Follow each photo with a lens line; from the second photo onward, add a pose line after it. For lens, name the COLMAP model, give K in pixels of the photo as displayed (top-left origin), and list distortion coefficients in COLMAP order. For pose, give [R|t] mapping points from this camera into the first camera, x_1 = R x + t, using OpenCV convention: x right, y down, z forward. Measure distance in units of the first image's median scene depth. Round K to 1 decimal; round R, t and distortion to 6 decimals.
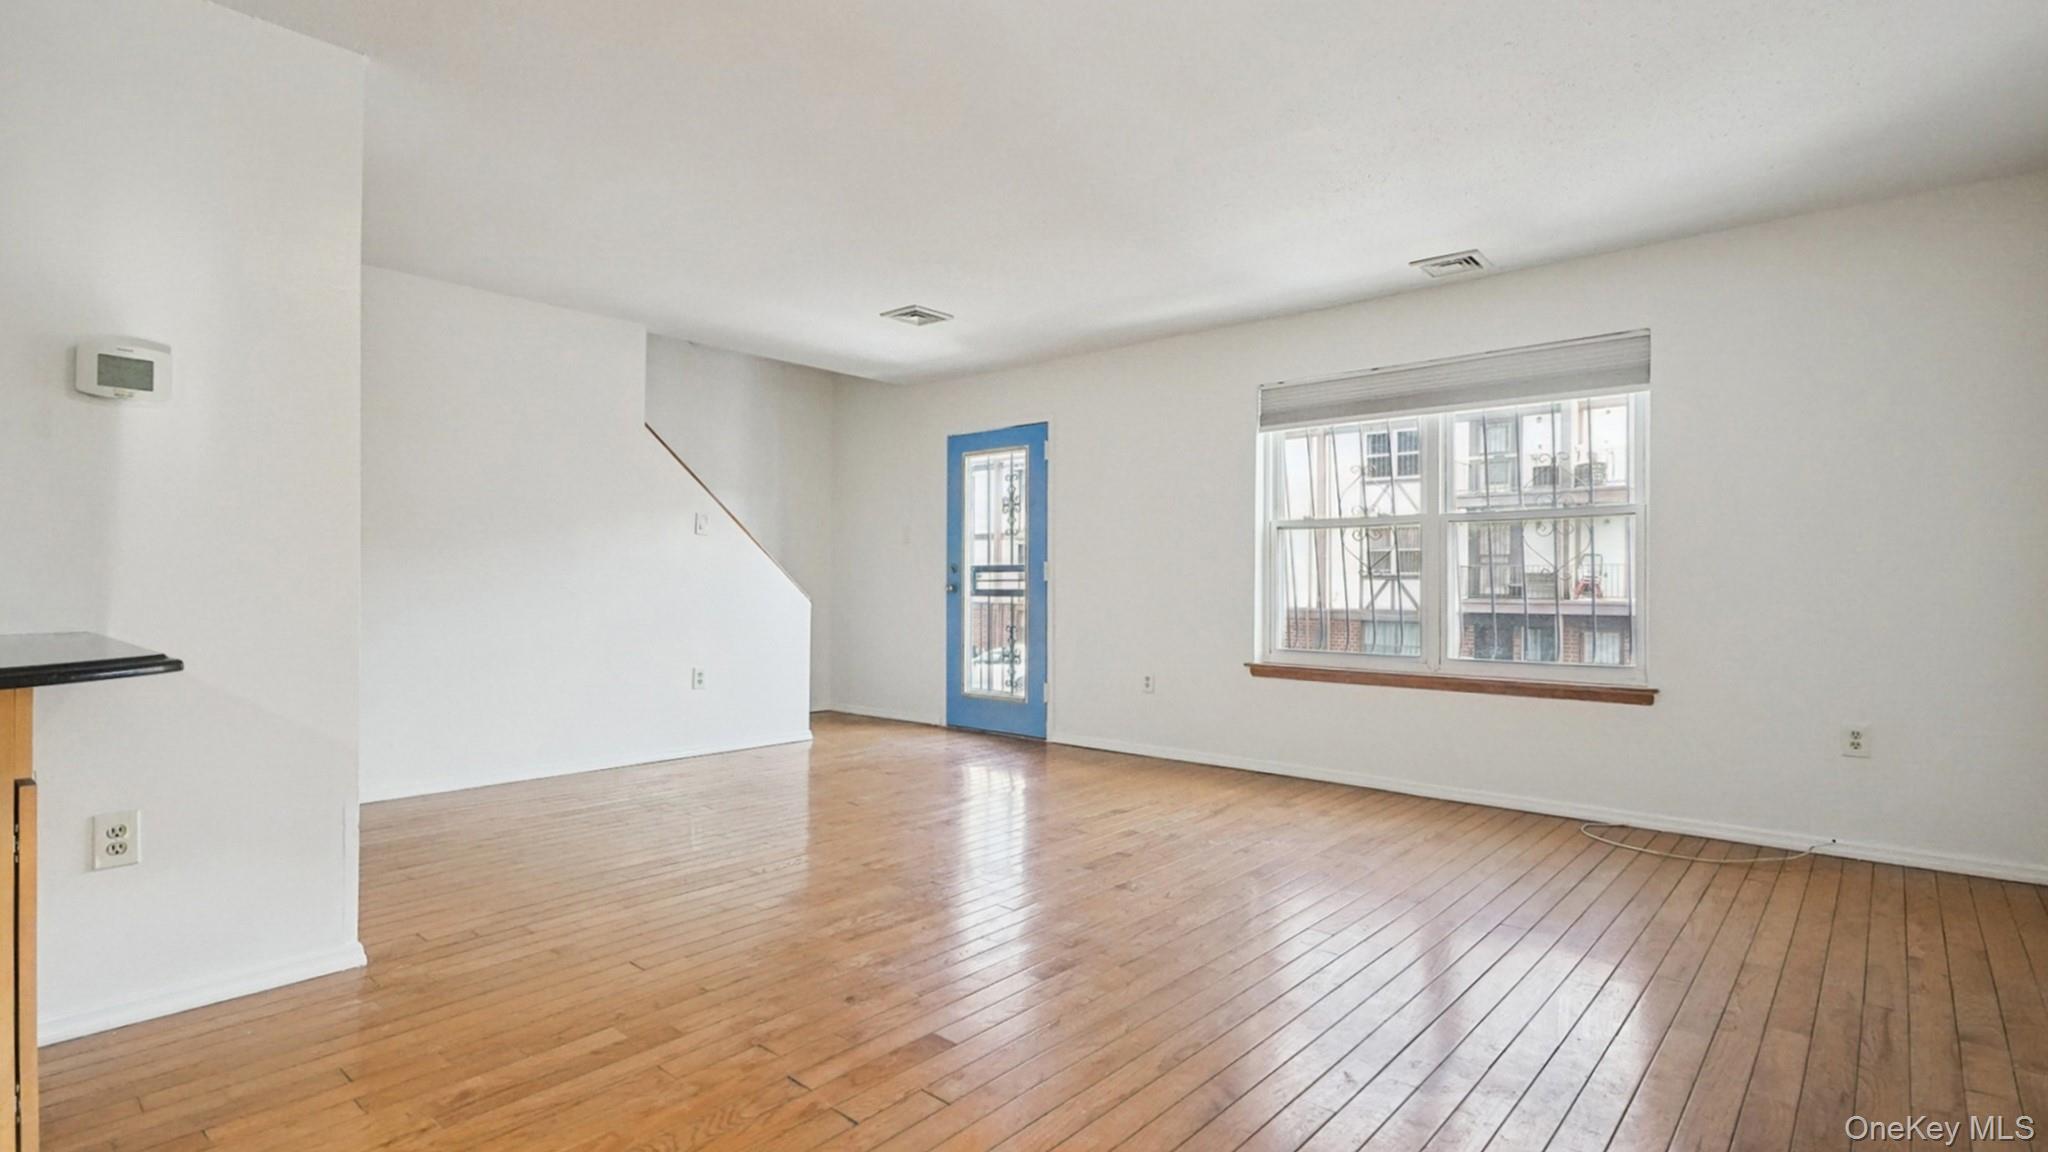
lens RADIAL K [[989.6, 0, 1024.8], [0, 989.6, 581.8], [0, 0, 1]] dist [0.001399, 0.000233]
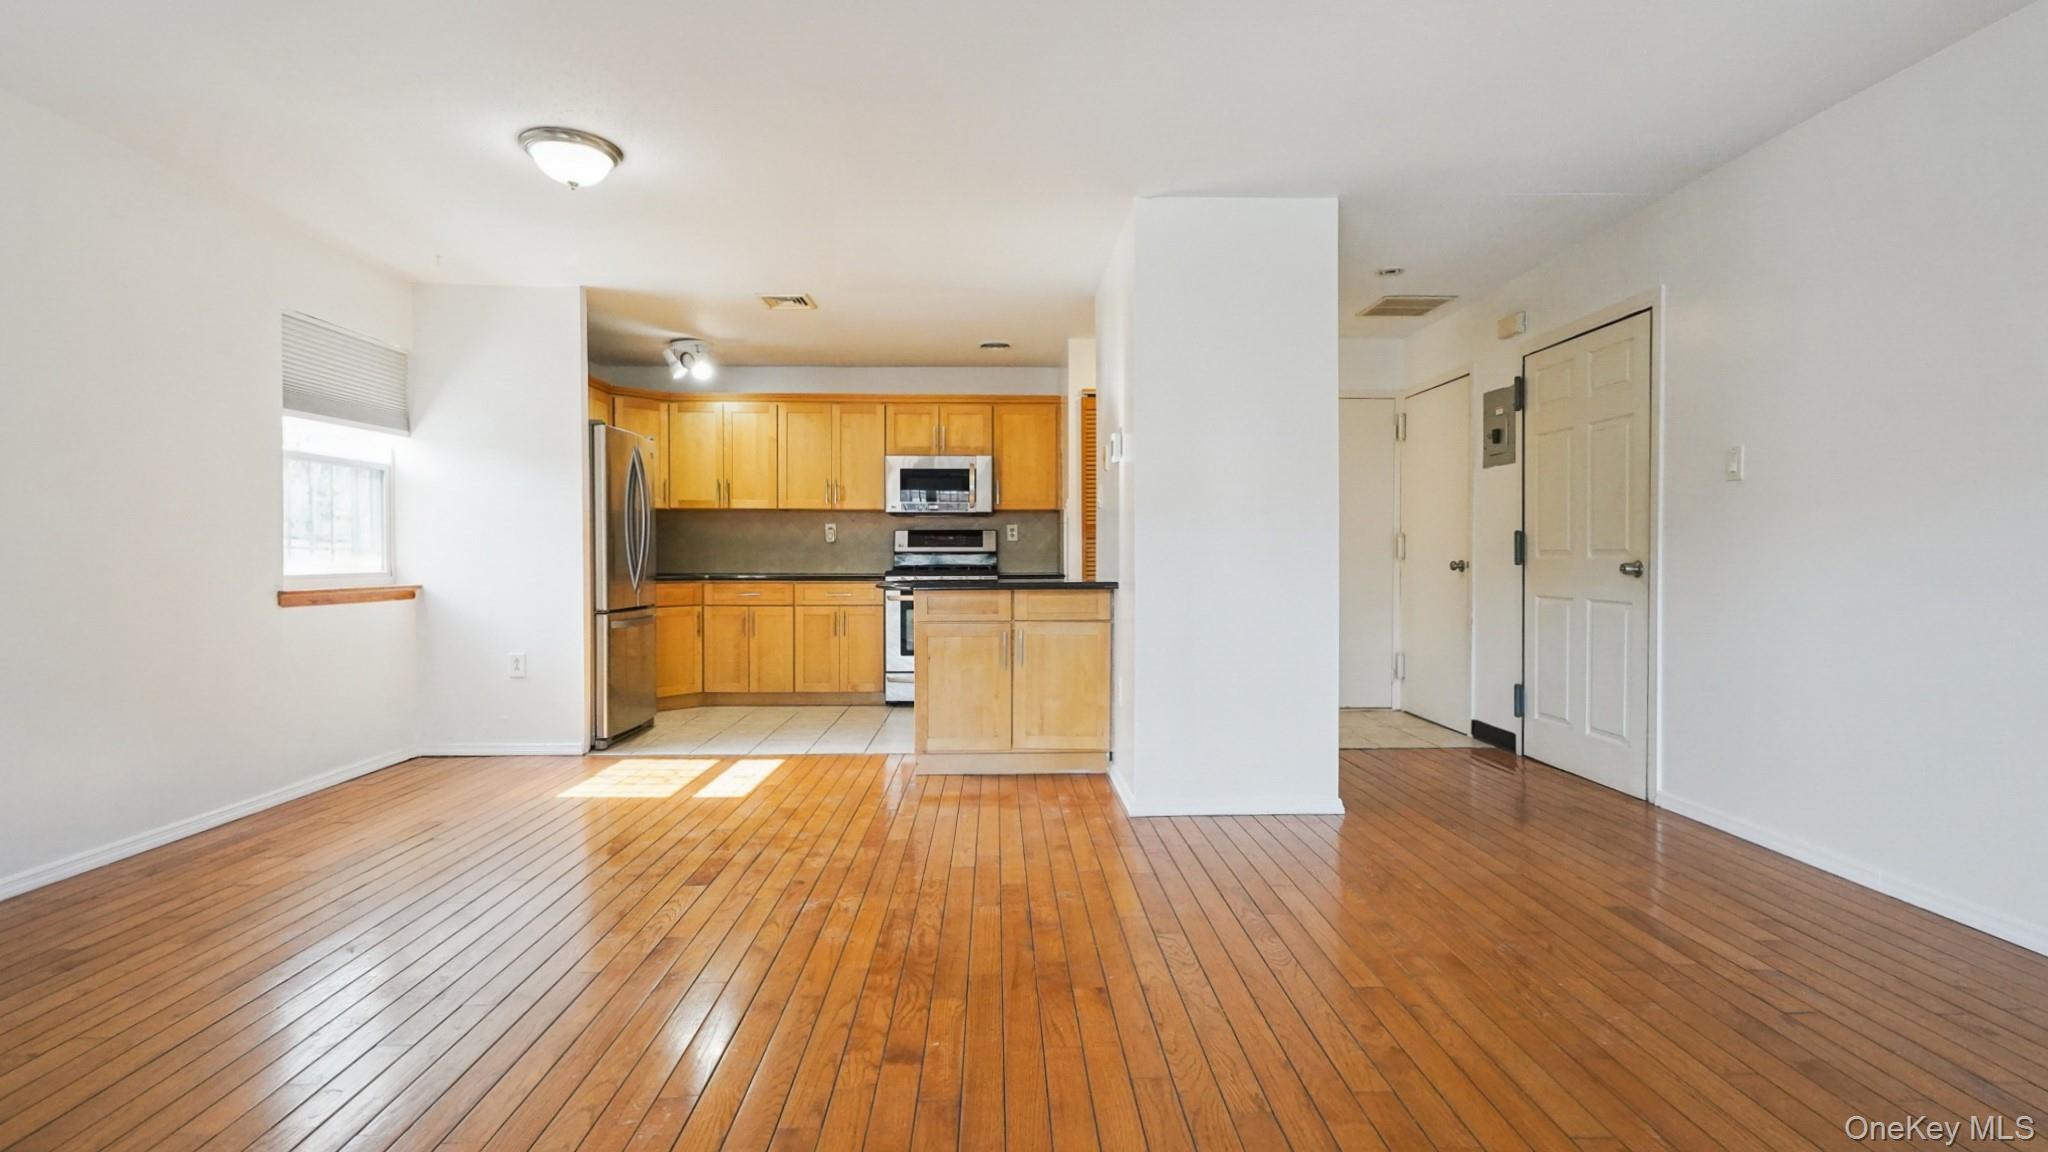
lens RADIAL K [[936.0, 0, 1024.0], [0, 936.0, 576.0], [0, 0, 1]] dist [0.003878, 0.000563]
pose [[-0.730630, 0.017536, -0.682548, 0.198752], [0.001924, 0.999719, 0.023625, -0.002745], [0.682771, 0.015948, -0.730459, 0.949306]]
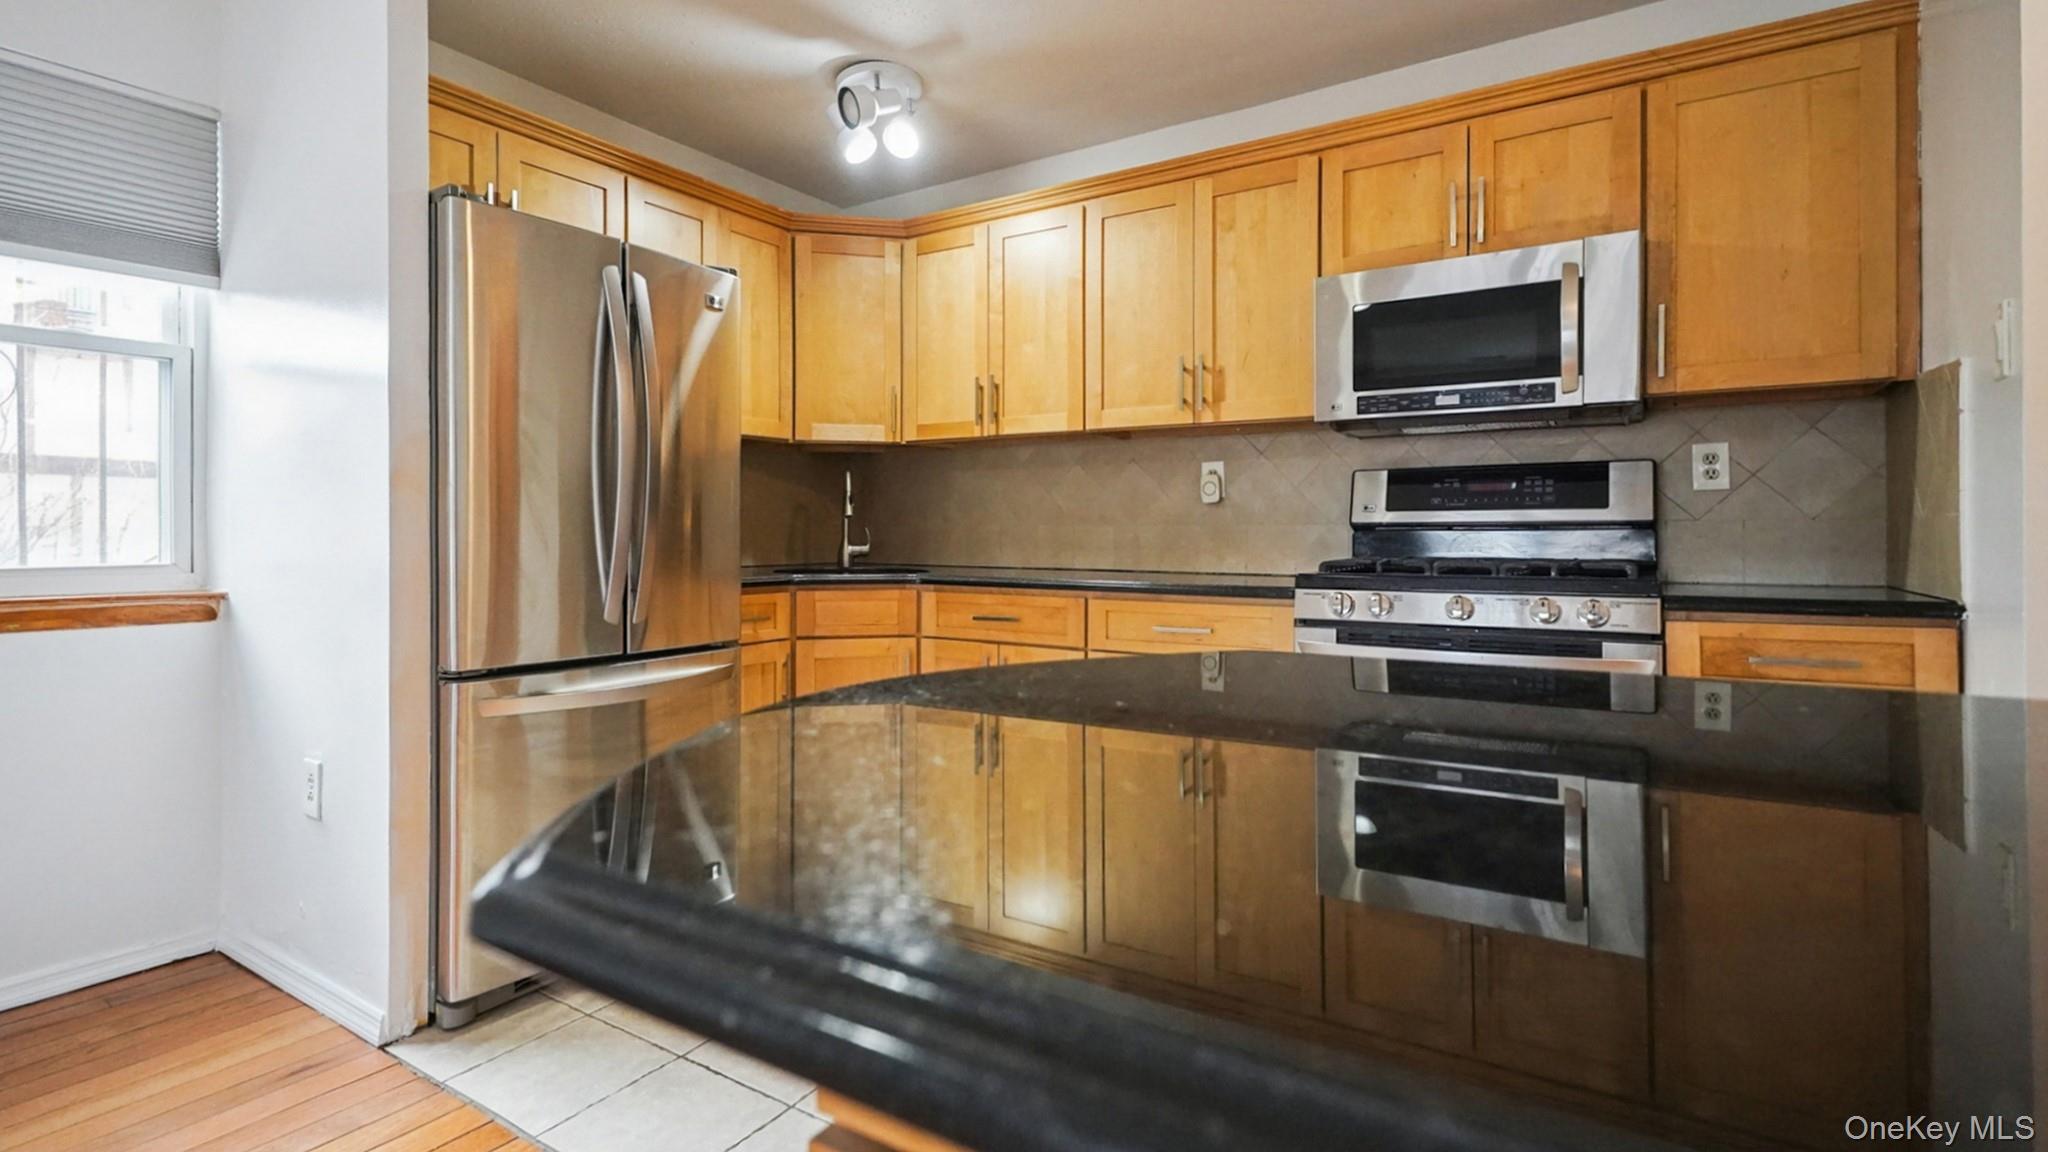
lens RADIAL K [[955.6, 0, 1017.1], [0, 955.6, 530.3], [0, 0, 1]] dist [0.001598, 0.000061]
pose [[-0.989710, 0.001043, -0.143087, -0.293702], [0.001482, 0.999995, -0.002962, -0.000892], [0.143083, -0.003144, -0.989706, 0.381764]]
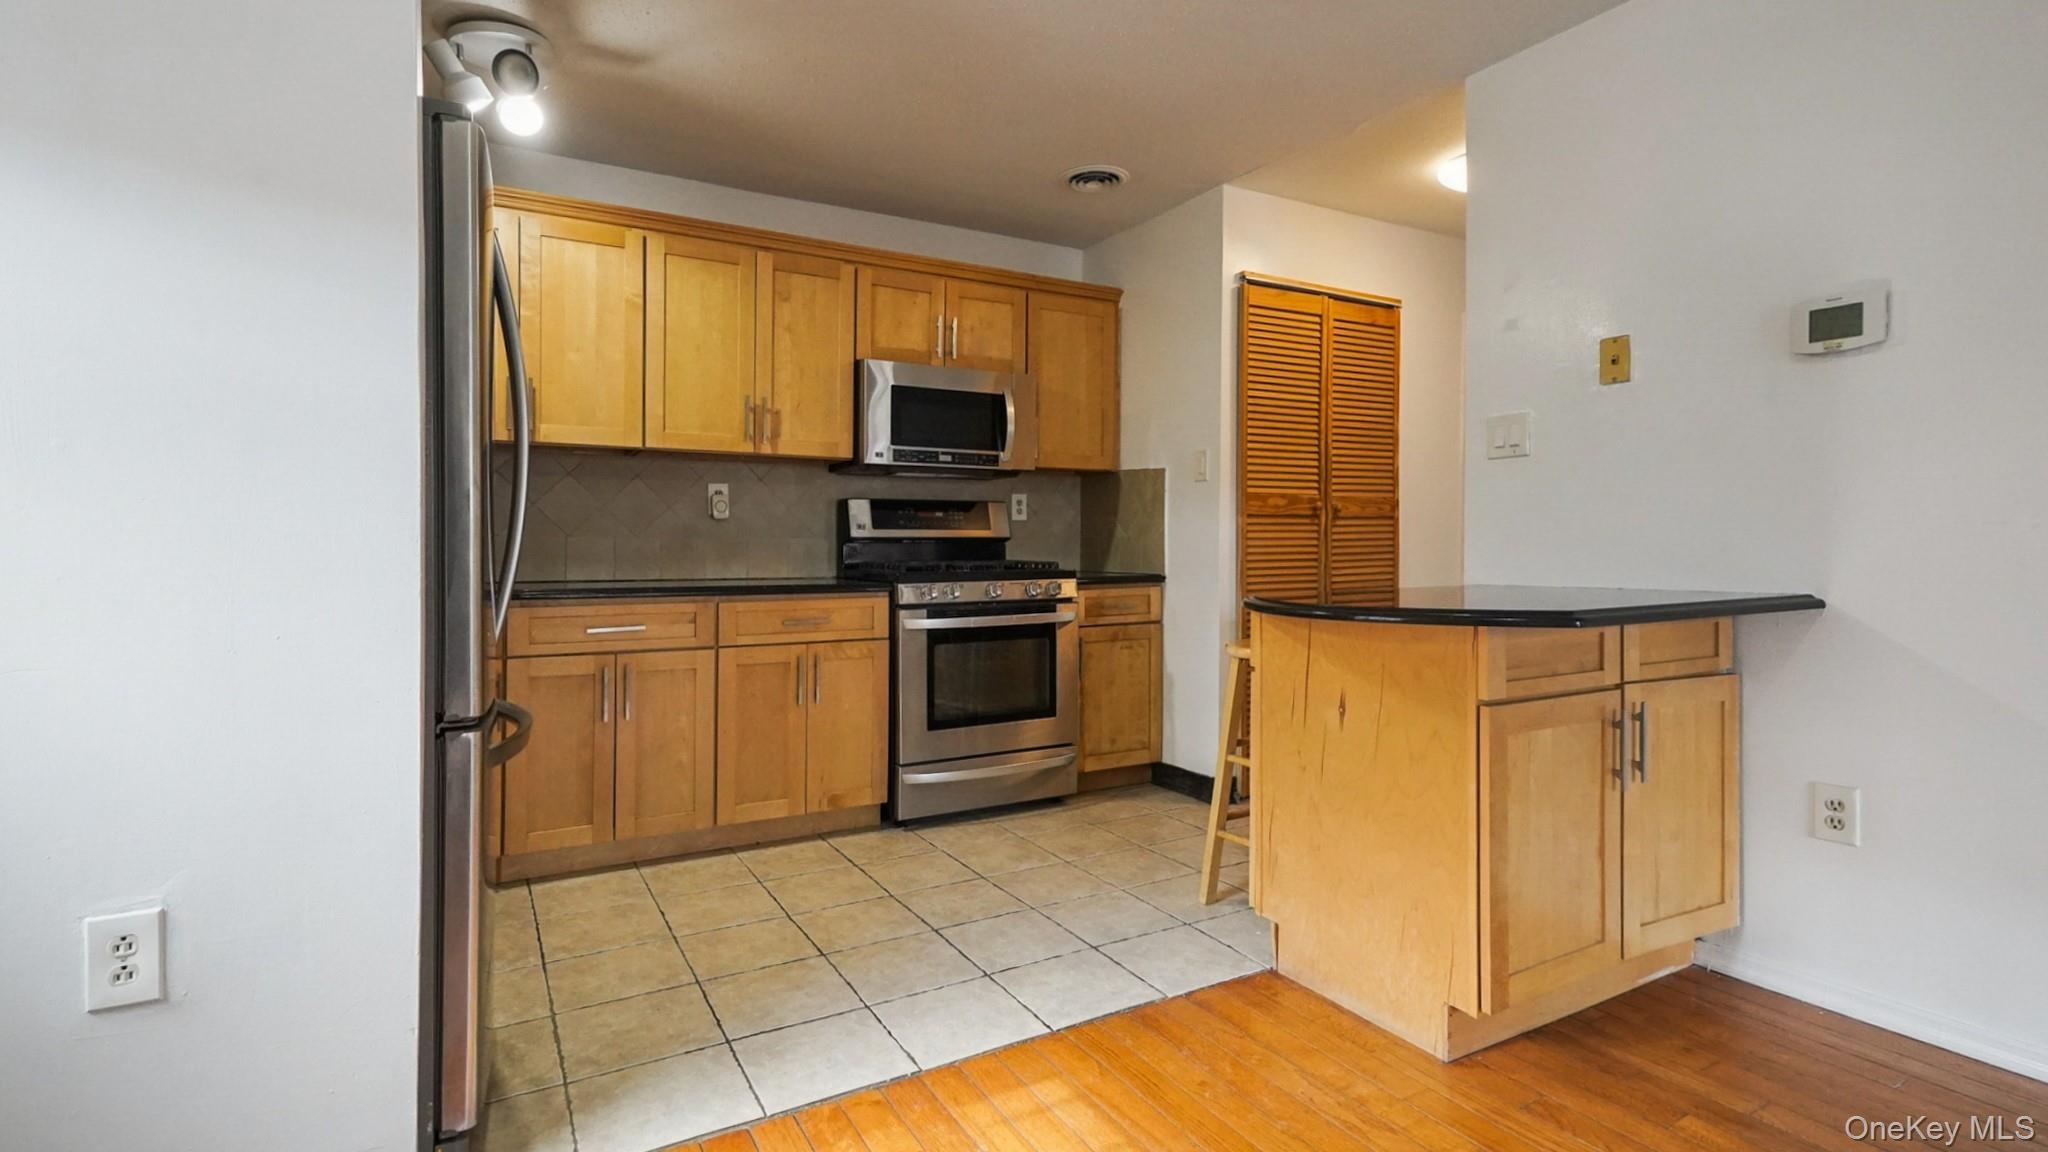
lens RADIAL K [[964.8, 0, 1021.8], [0, 964.8, 543.2], [0, 0, 1]] dist [0.001905, 0.000223]
pose [[-0.328949, -0.000845, -0.944347, 0.095027], [0.002273, 0.999996, -0.001687, -0.000257], [0.944345, -0.002701, -0.328945, 0.244119]]
